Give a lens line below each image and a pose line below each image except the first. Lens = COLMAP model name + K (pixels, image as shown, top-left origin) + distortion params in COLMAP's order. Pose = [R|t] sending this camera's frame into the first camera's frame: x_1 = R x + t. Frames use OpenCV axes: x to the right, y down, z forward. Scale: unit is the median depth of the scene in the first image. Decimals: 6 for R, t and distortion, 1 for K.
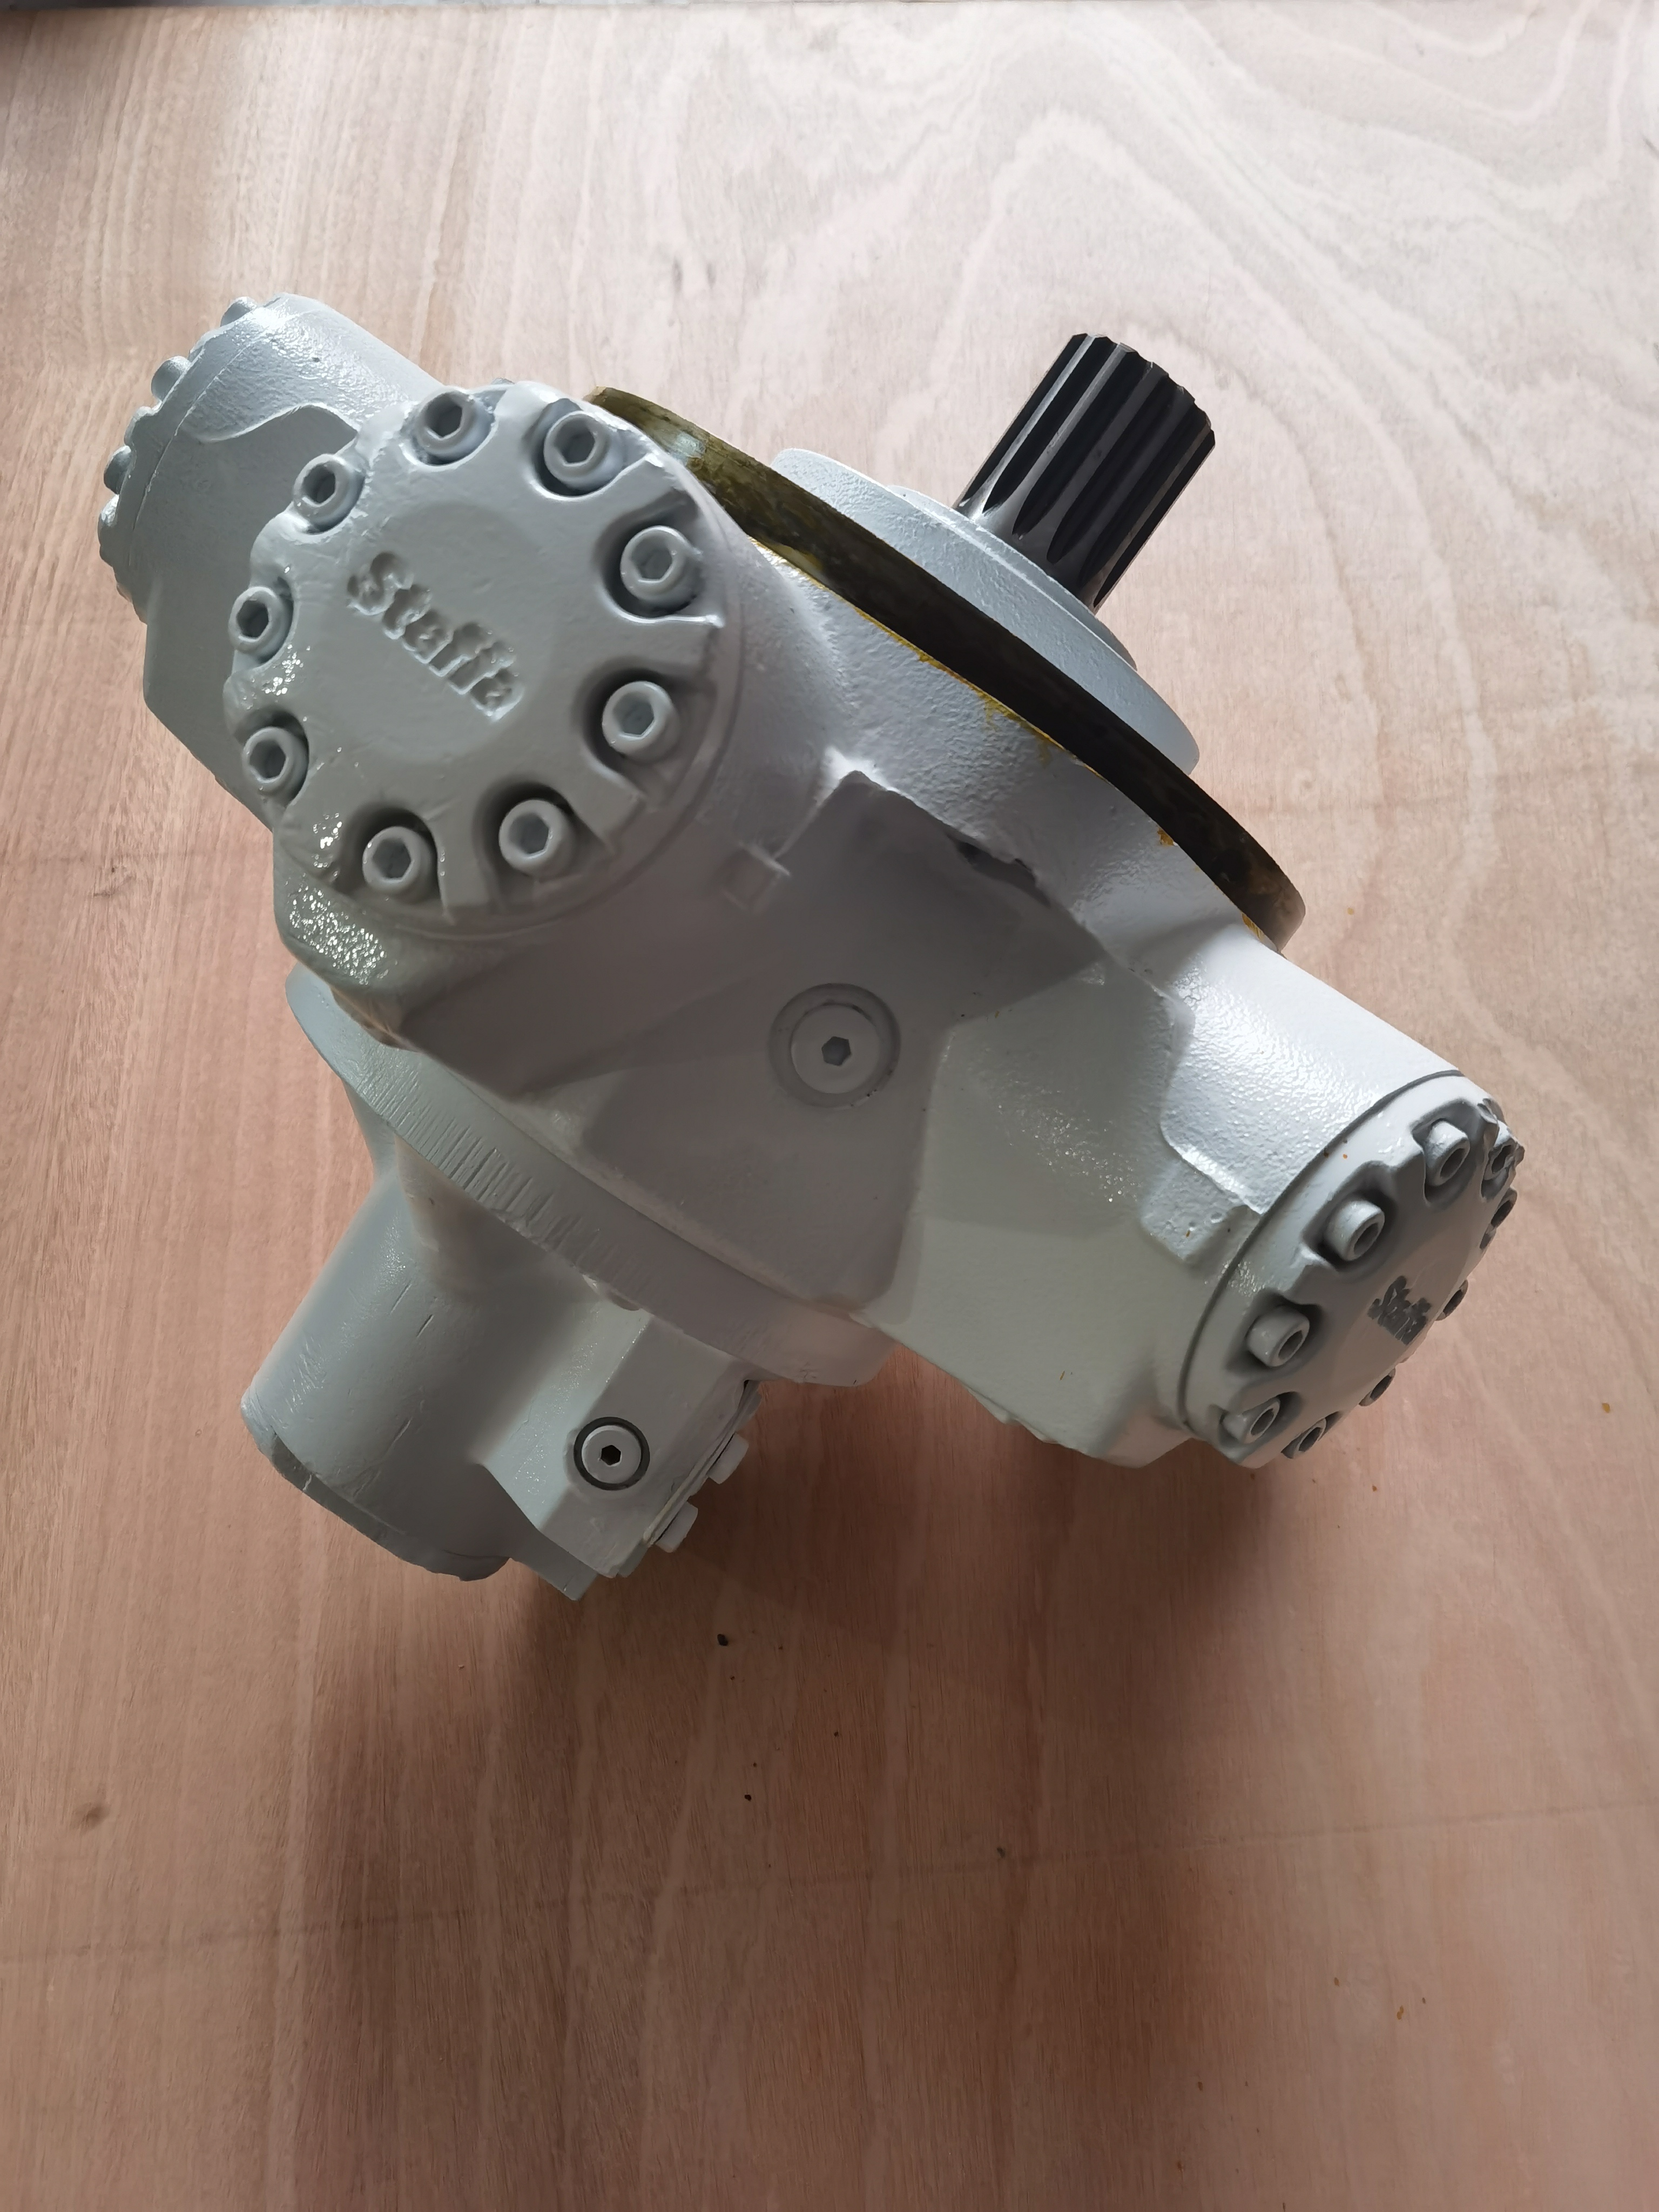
lens RADIAL K [[1739.8, 0, 828.8], [0, 1739.8, 1109.2], [0, 0, 1]] dist [0.011483, -0.030568]
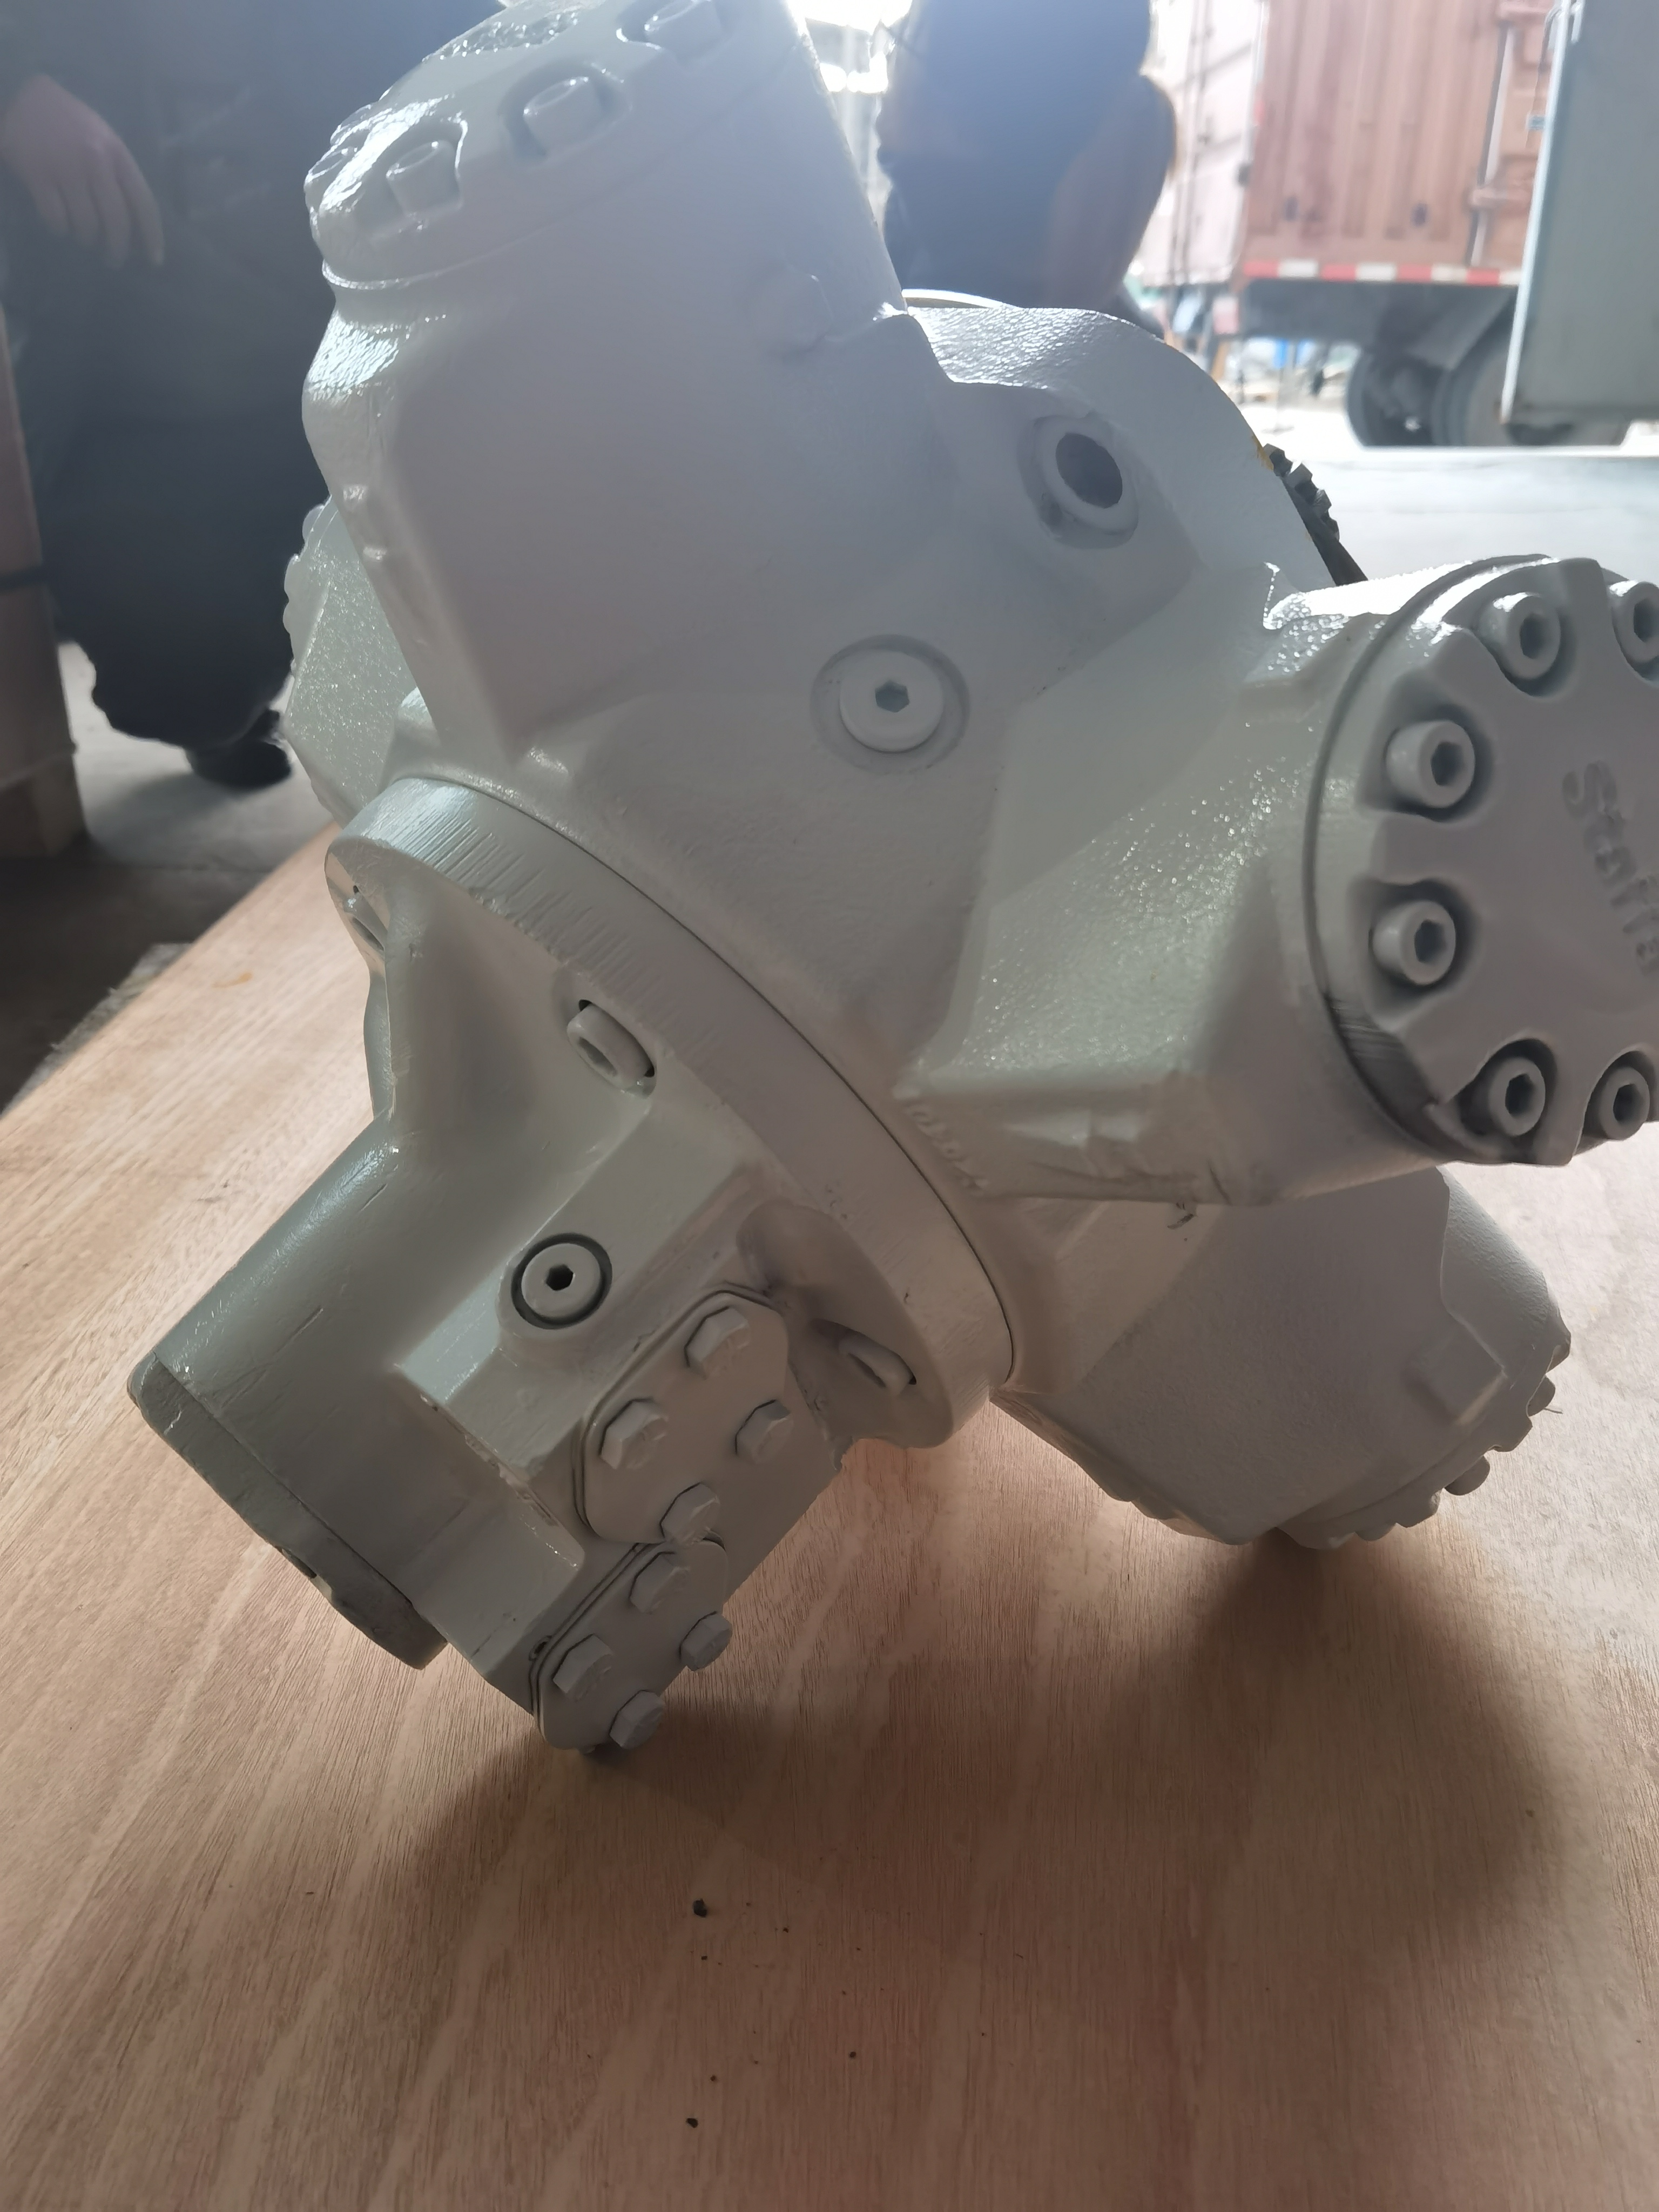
lens RADIAL K [[1758.1, 0, 829.5], [0, 1758.1, 1106.0], [0, 0, 1]] dist [-0.002329, 0.003668]
pose [[0.988057, 0.030547, -0.151029, 0.082756], [-0.115565, 0.795225, -0.595199, 0.481777], [0.101920, 0.605544, 0.789258, 0.320857]]
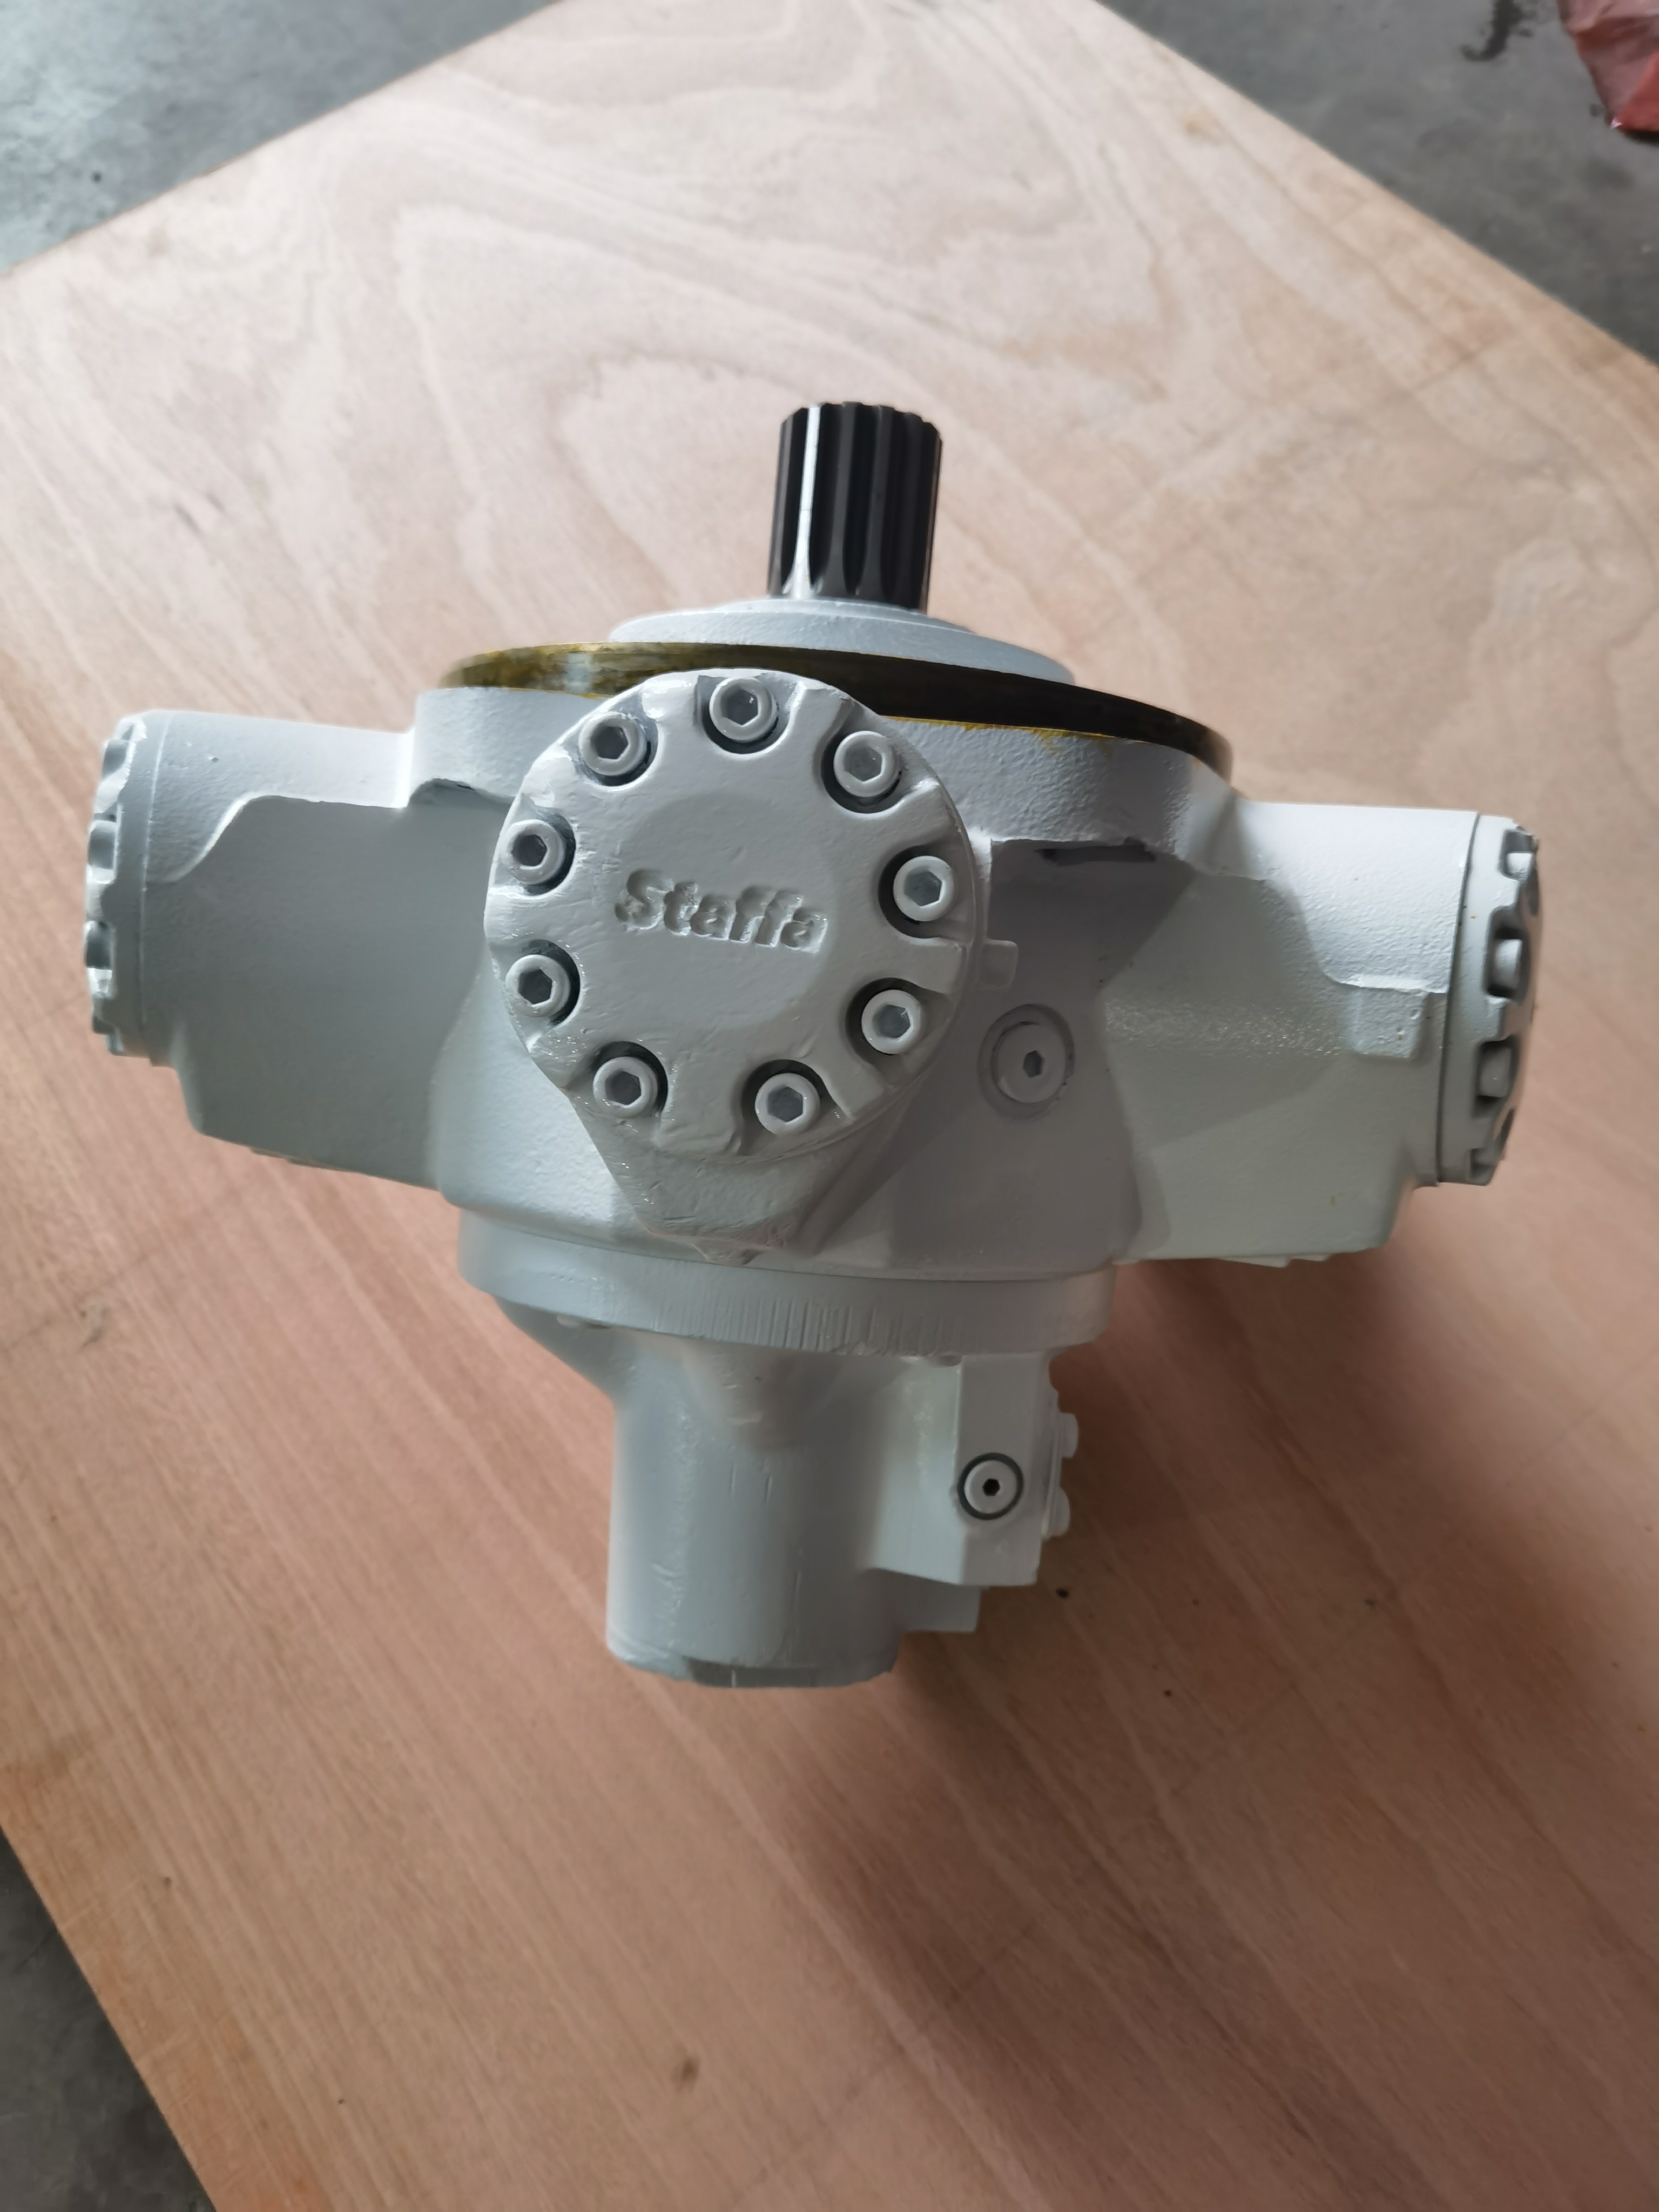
lens RADIAL K [[1746.1, 0, 829.5], [0, 1746.1, 1106.0], [0, 0, 1]] dist [-0.009687, 0.000329]
pose [[0.831454, -0.519286, 0.197548, -0.257100], [0.516375, 0.853484, 0.070159, -0.118111], [-0.205037, 0.043675, 0.977779, -0.064518]]
